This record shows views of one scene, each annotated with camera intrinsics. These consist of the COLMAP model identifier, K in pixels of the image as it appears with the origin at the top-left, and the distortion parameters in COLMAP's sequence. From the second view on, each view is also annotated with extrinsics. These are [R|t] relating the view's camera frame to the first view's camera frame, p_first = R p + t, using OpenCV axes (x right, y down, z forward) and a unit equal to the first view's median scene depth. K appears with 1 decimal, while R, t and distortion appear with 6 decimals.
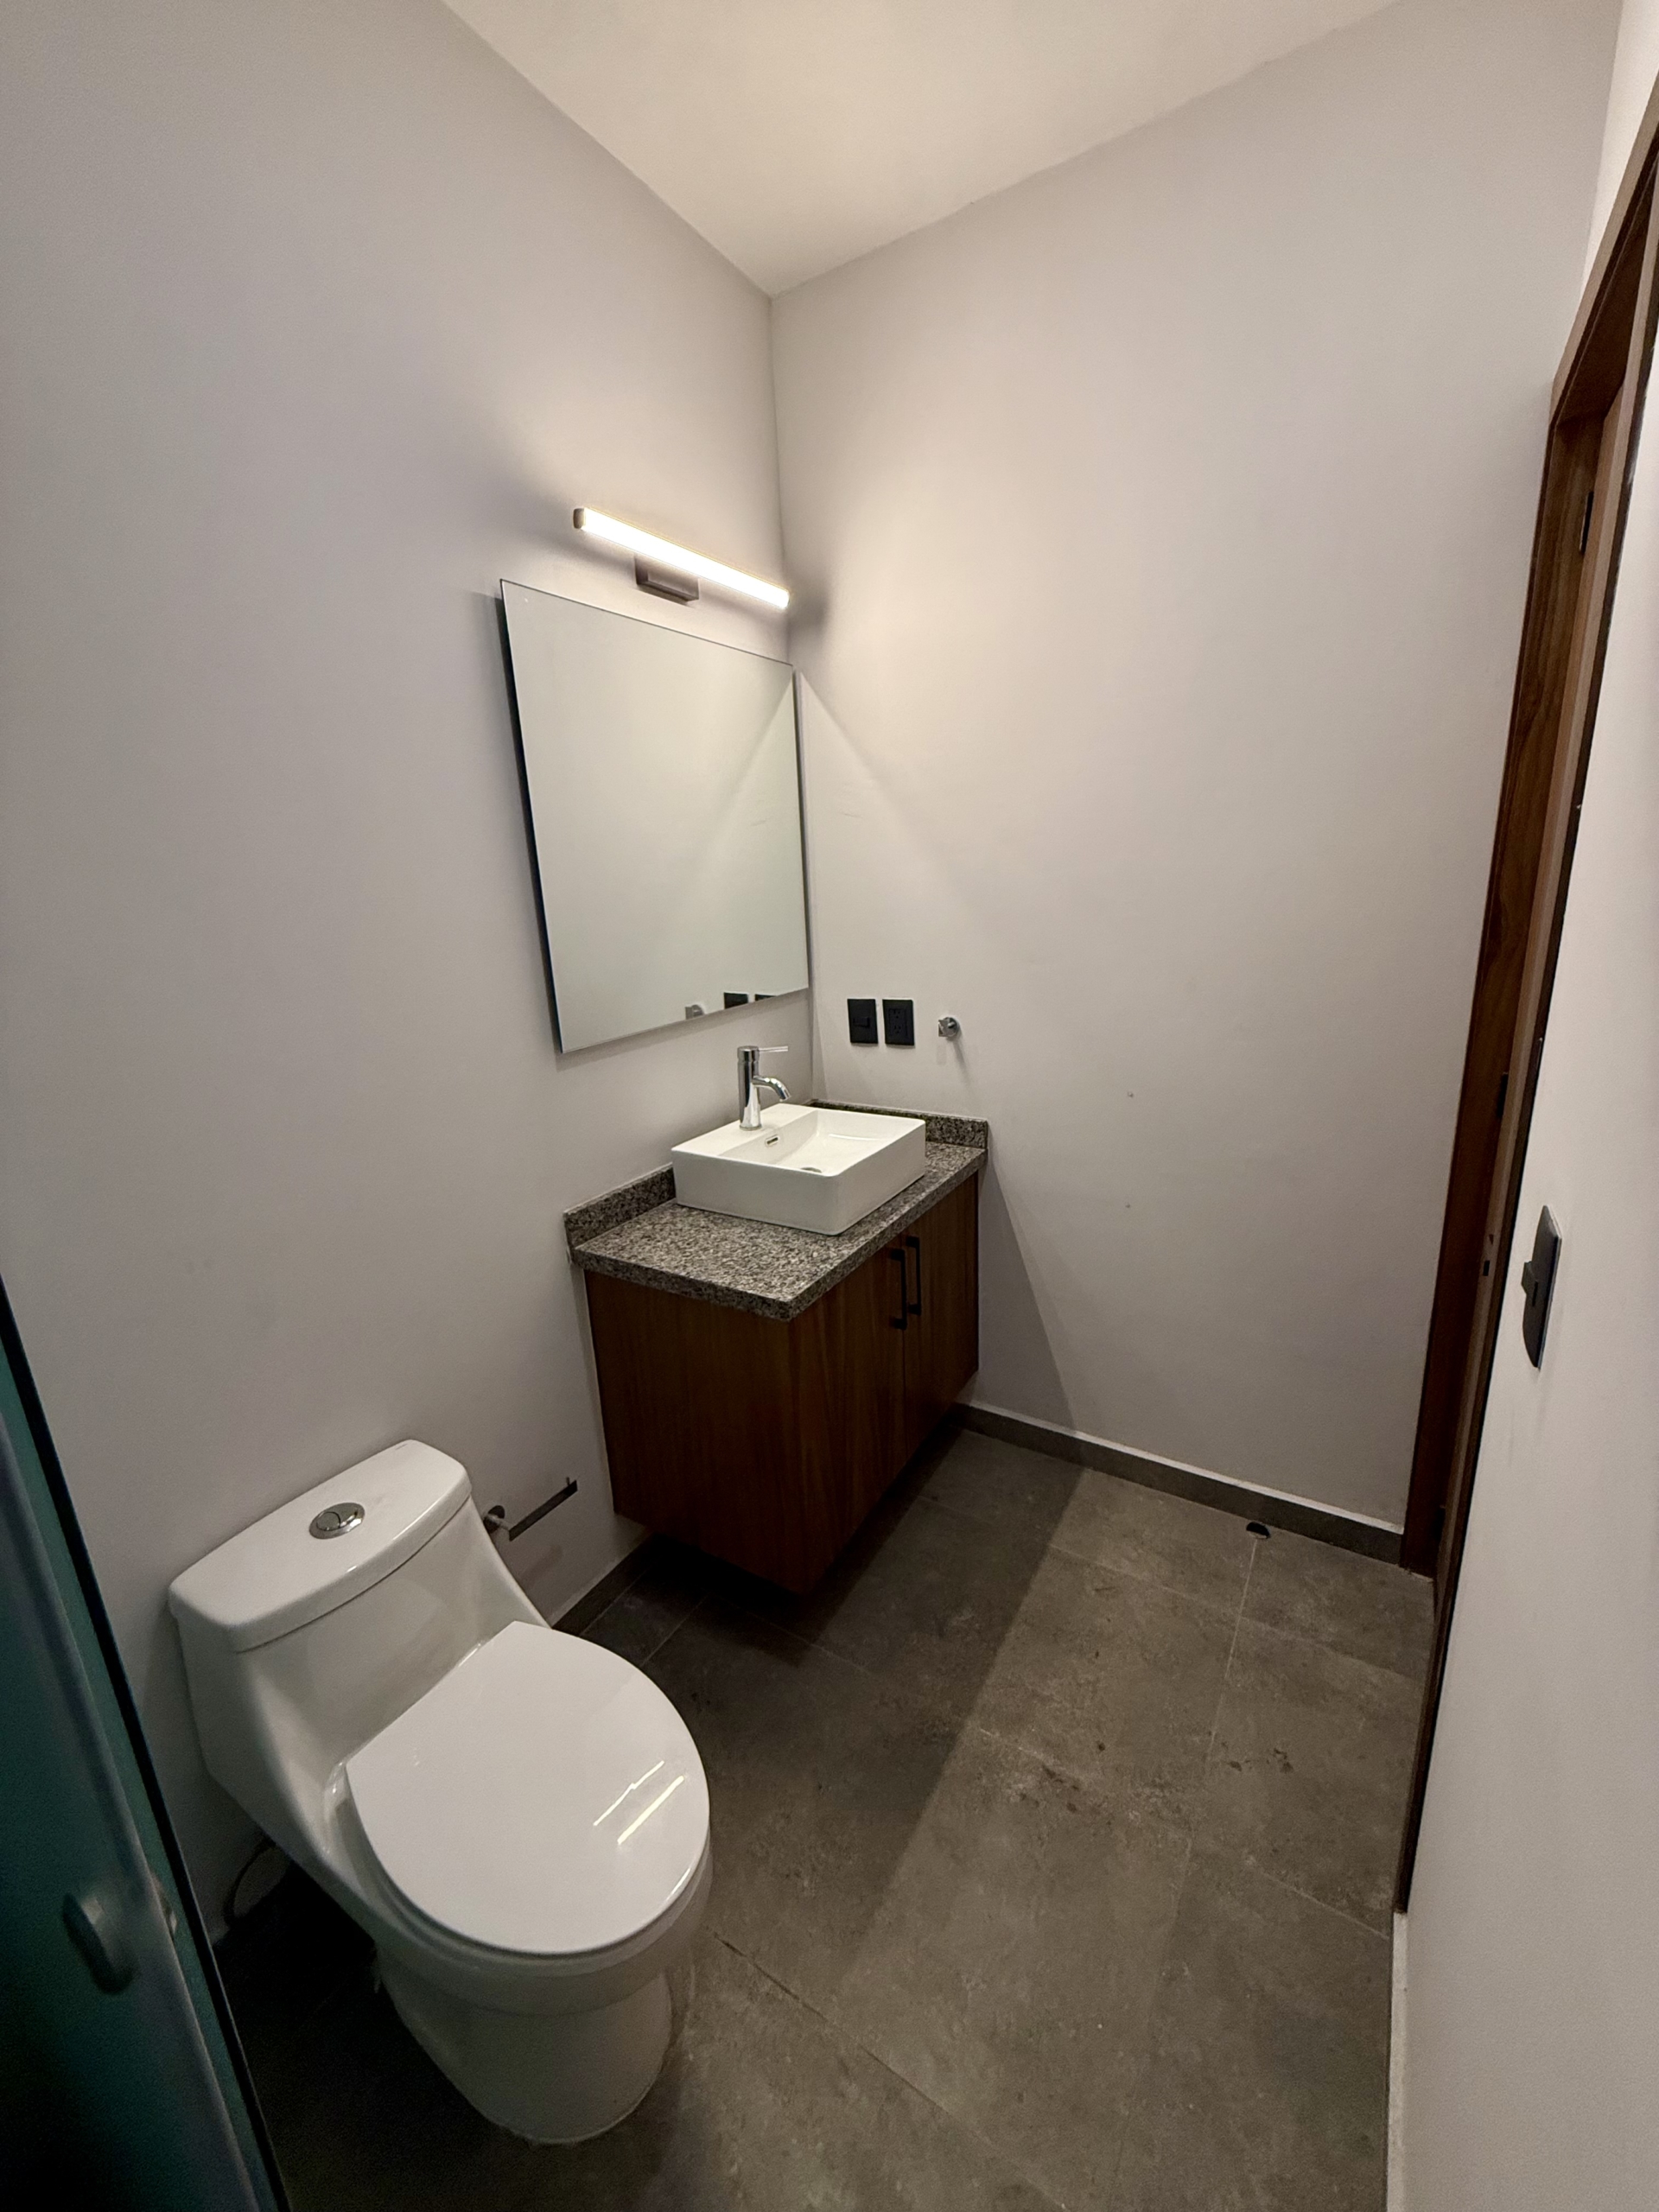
lens RADIAL K [[881.0, 0, 833.7], [0, 881.0, 1099.7], [0, 0, 1]] dist [-0.000552, 0.000448]
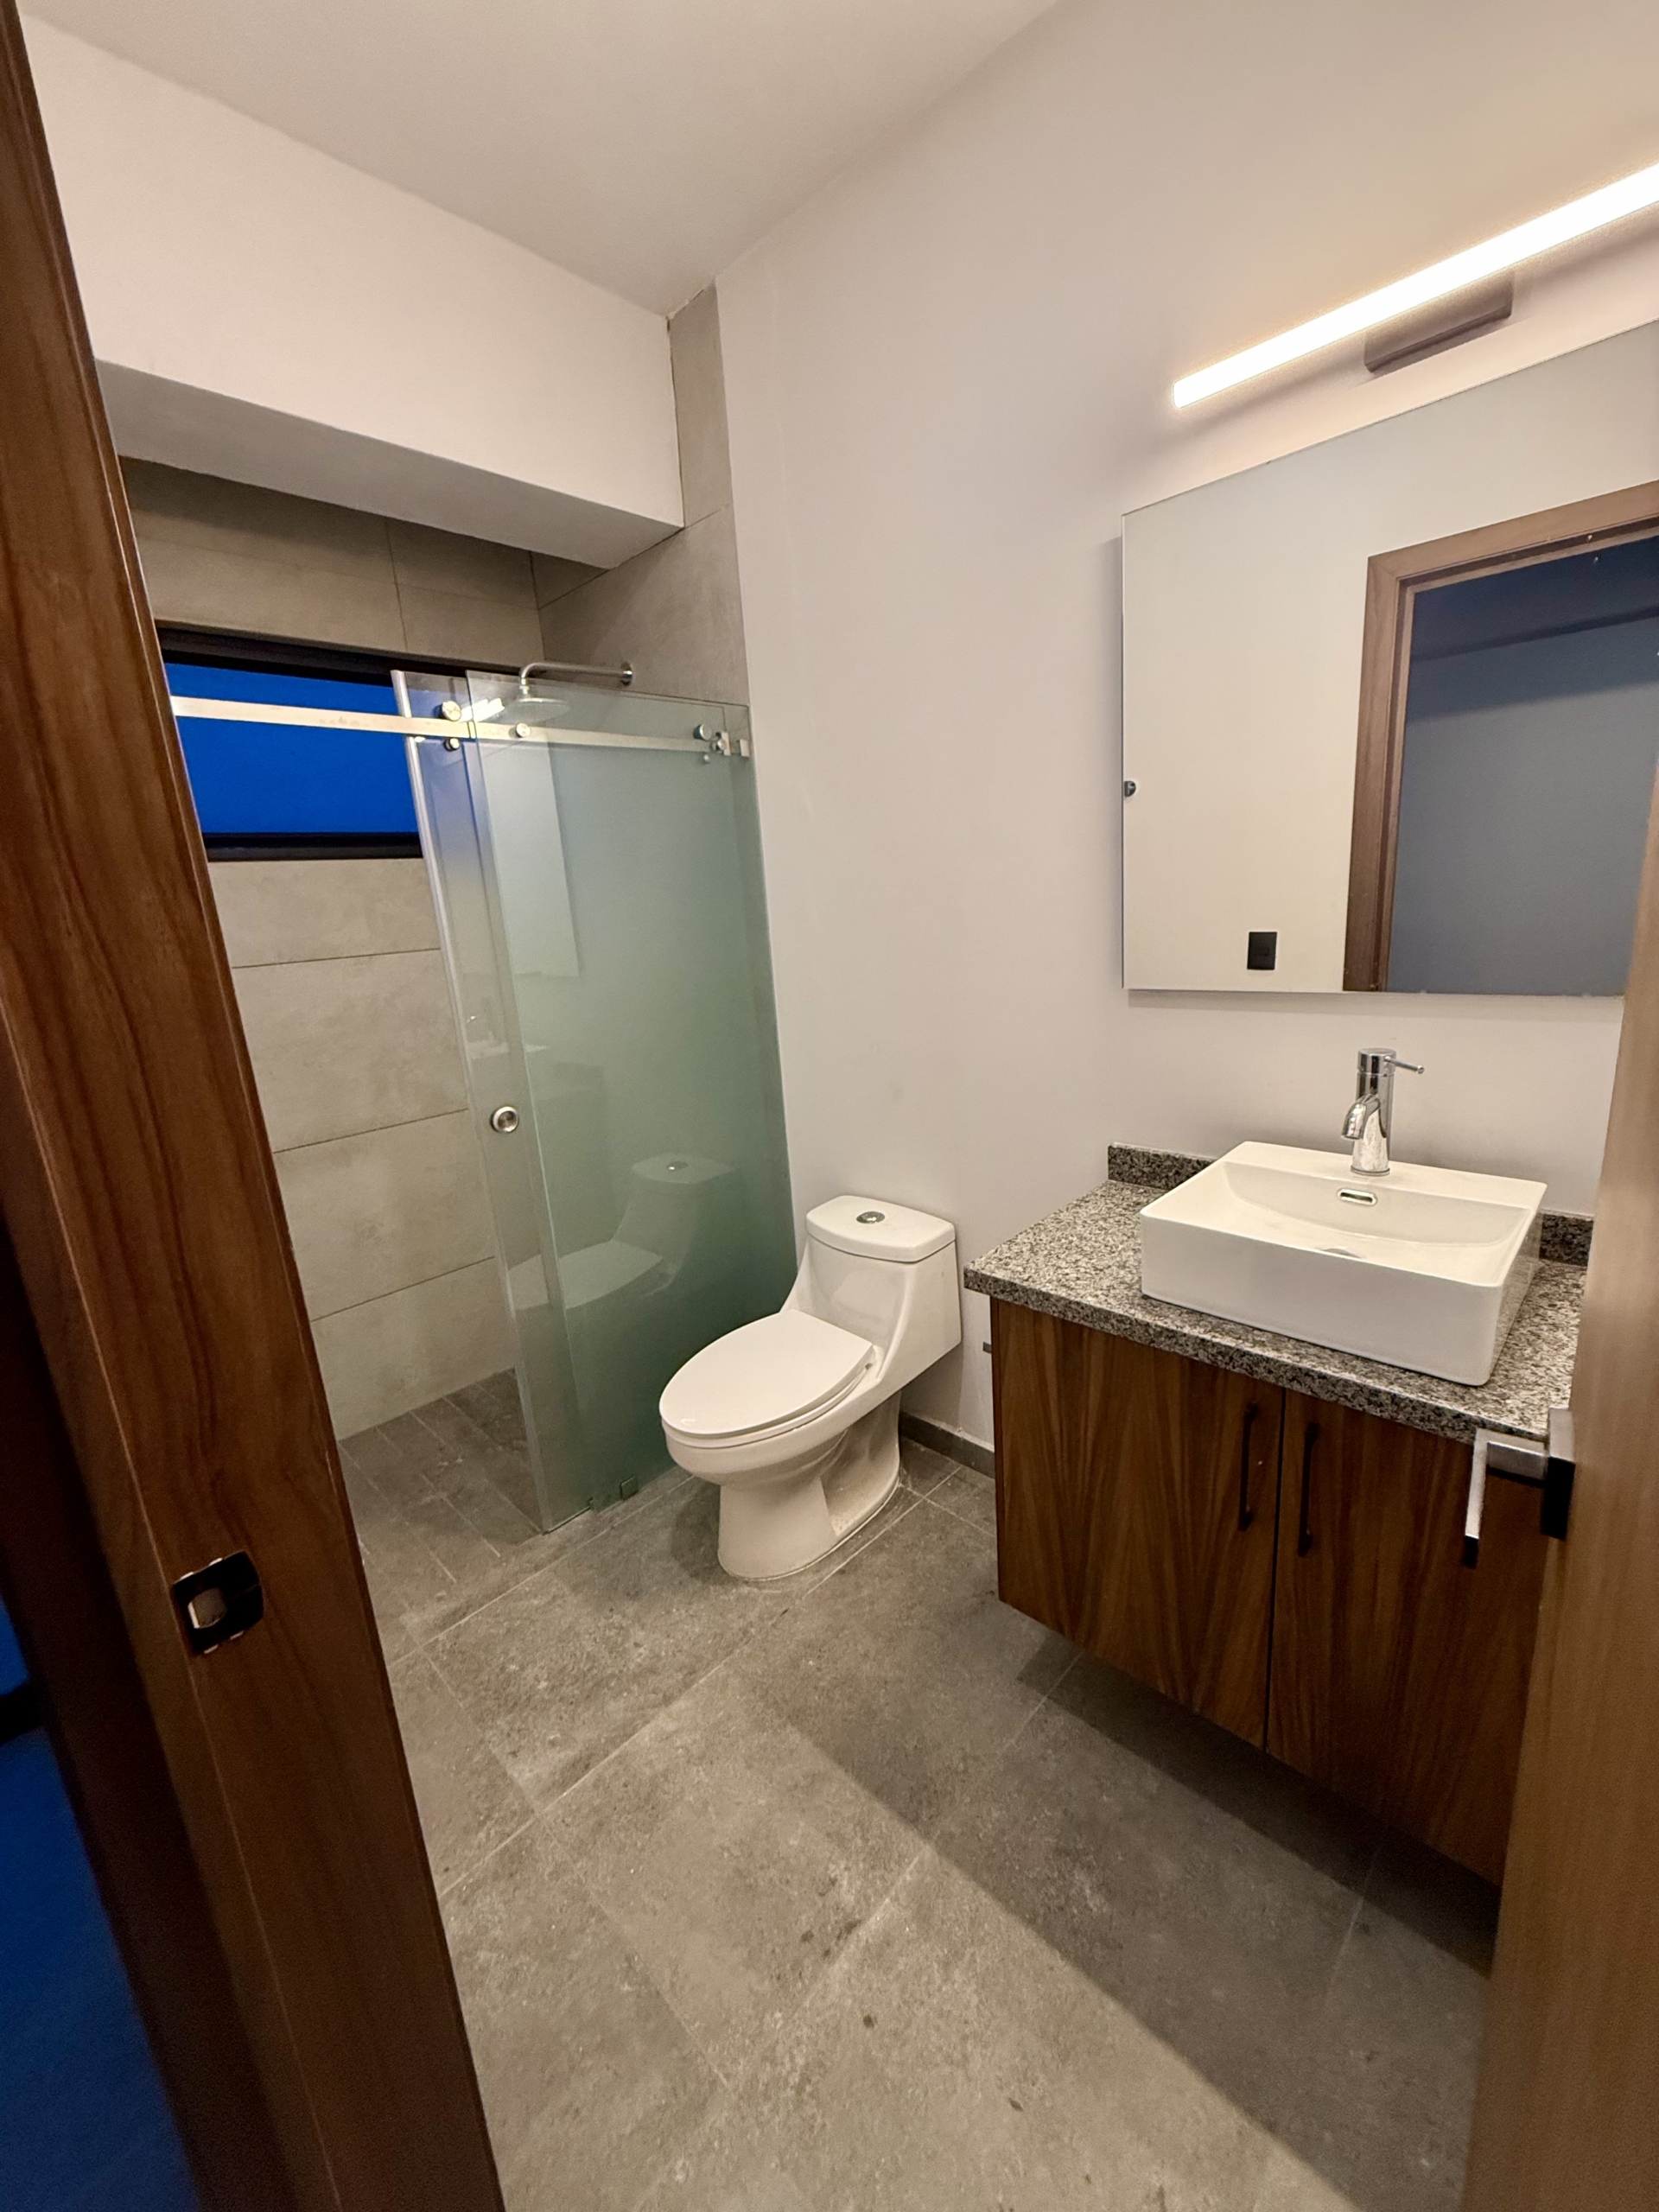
lens RADIAL K [[881.0, 0, 831.0], [0, 881.0, 1107.3], [0, 0, 1]] dist [-0.000552, 0.000448]
pose [[-0.215304, 0.285987, -0.933732, 0.790606], [-0.170966, 0.930351, 0.324373, -0.210684], [0.961465, 0.229476, -0.151414, 0.920902]]
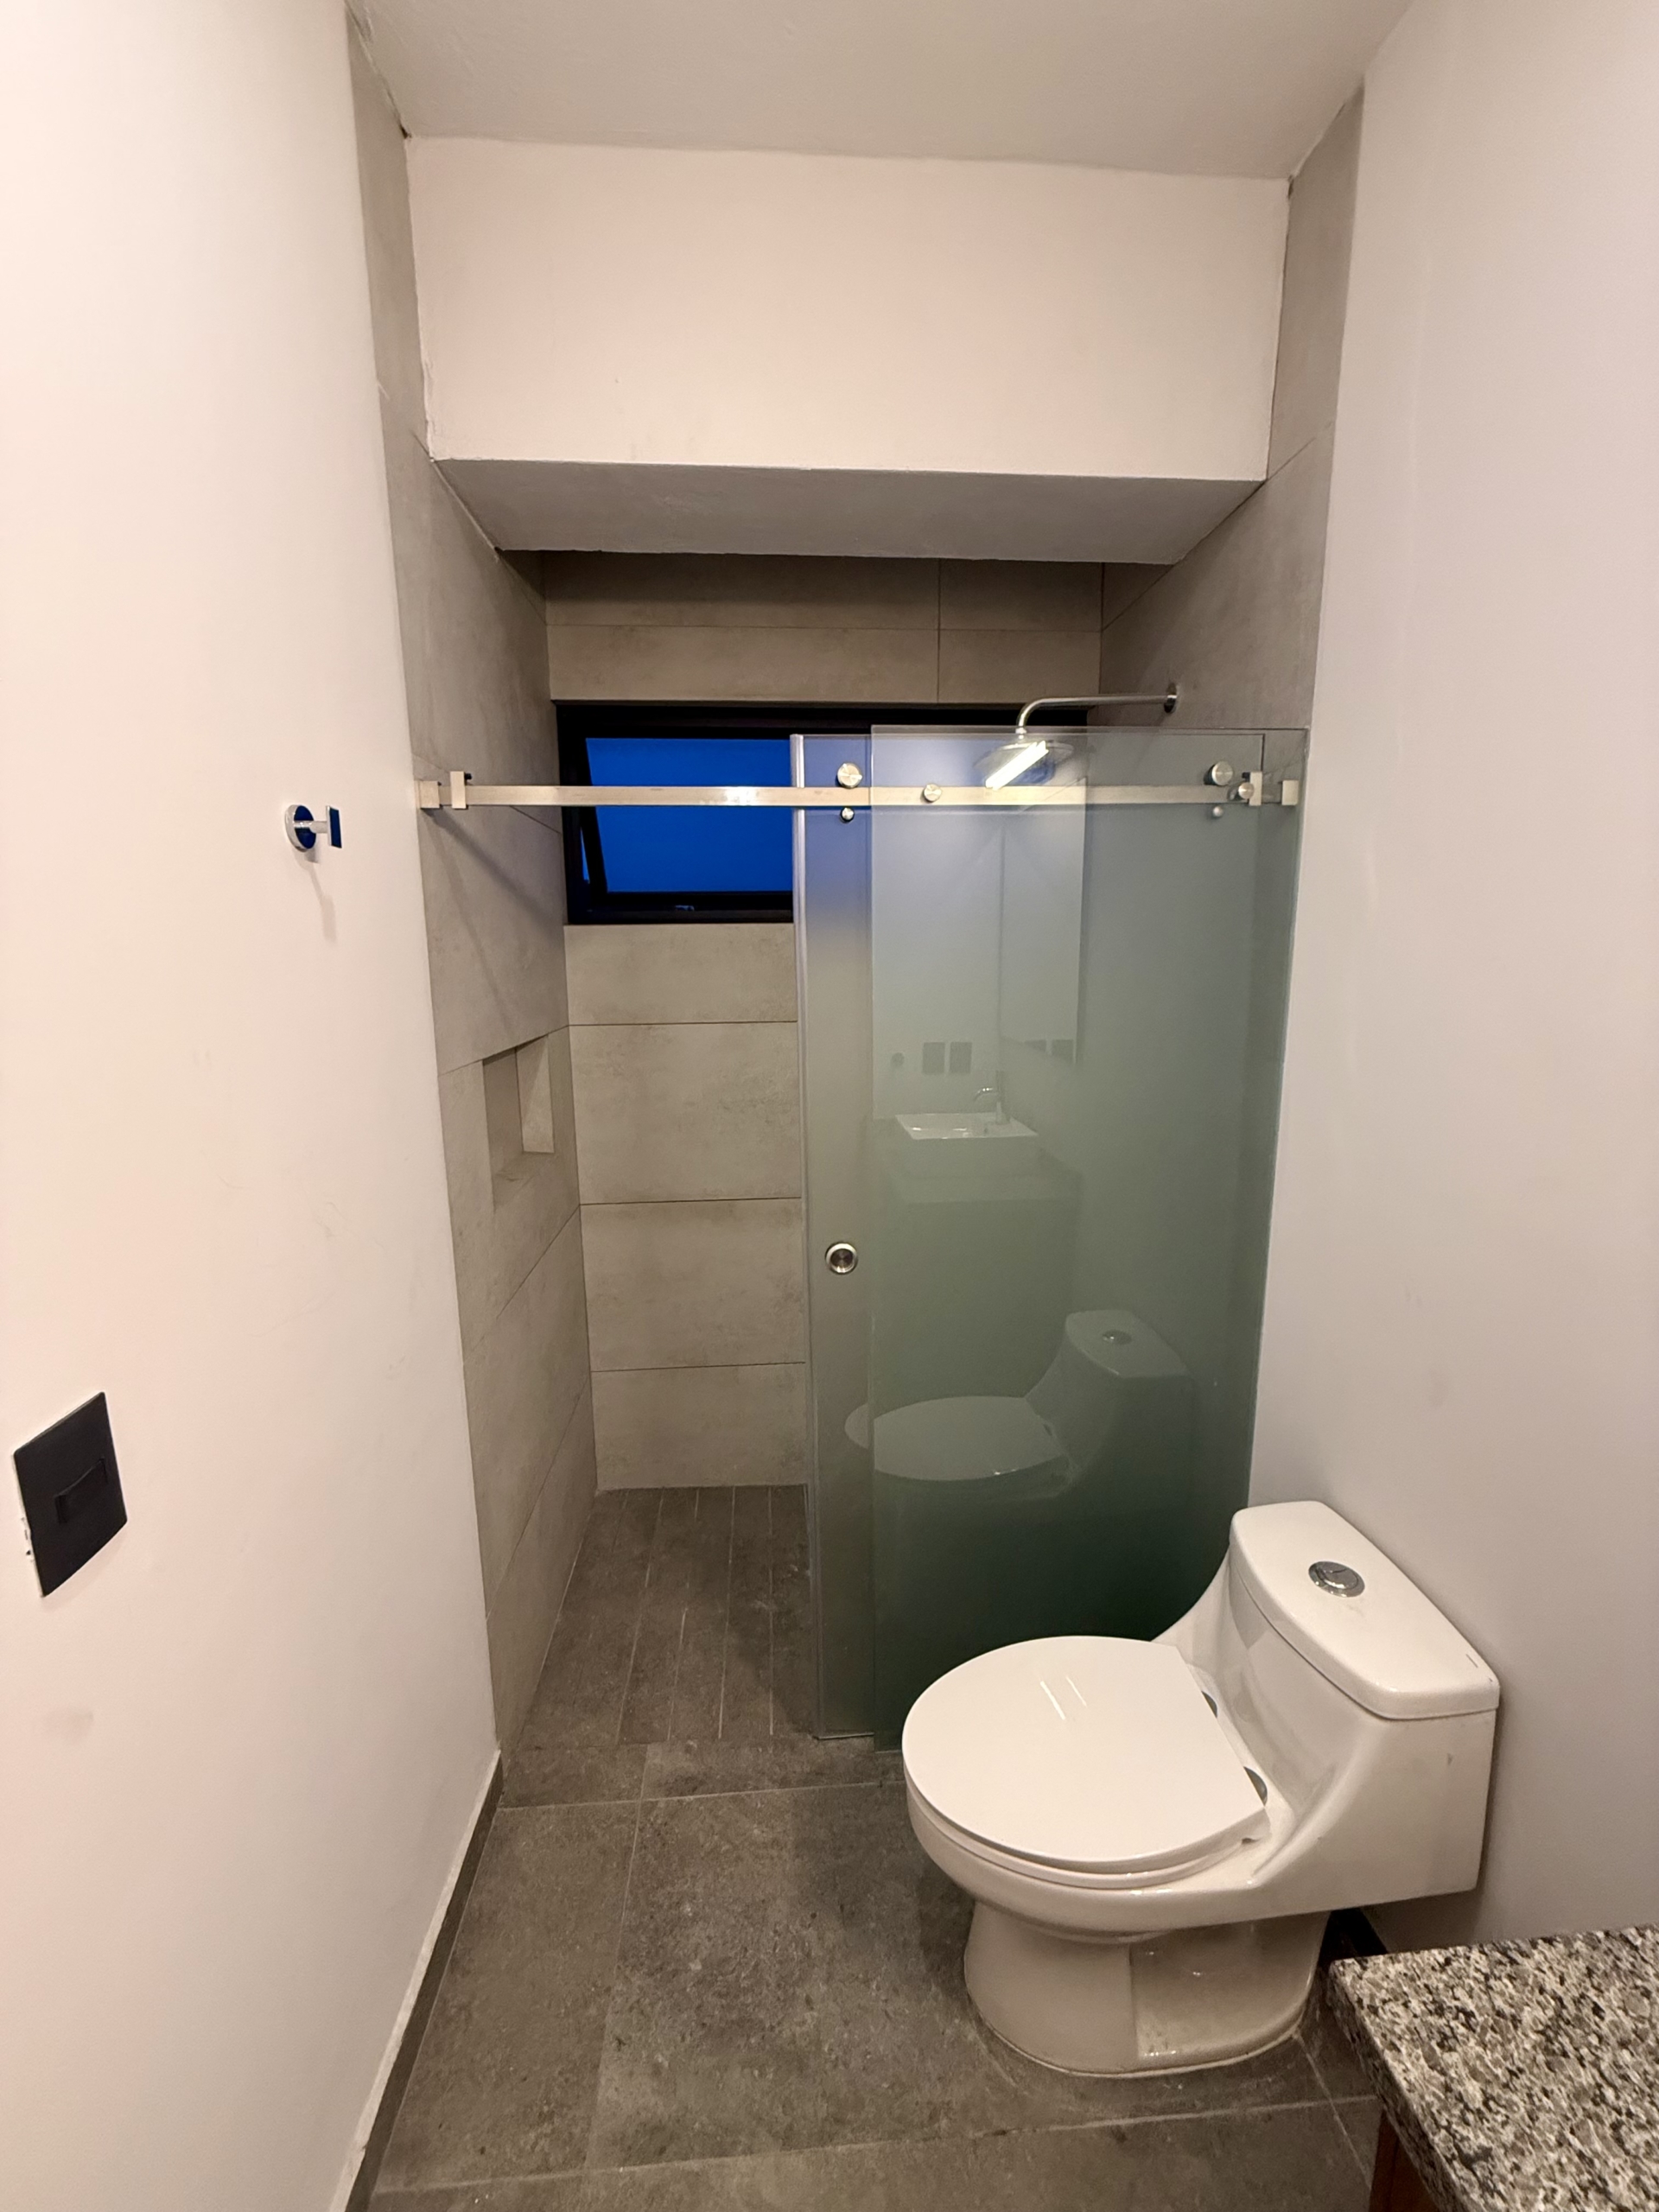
lens RADIAL K [[881.0, 0, 834.8], [0, 881.0, 1103.8], [0, 0, 1]] dist [-0.000552, 0.000448]
pose [[-0.809392, 0.152870, -0.567023, 0.310501], [-0.107496, 0.910647, 0.398956, -0.284806], [0.577347, 0.383865, -0.720638, 0.961726]]
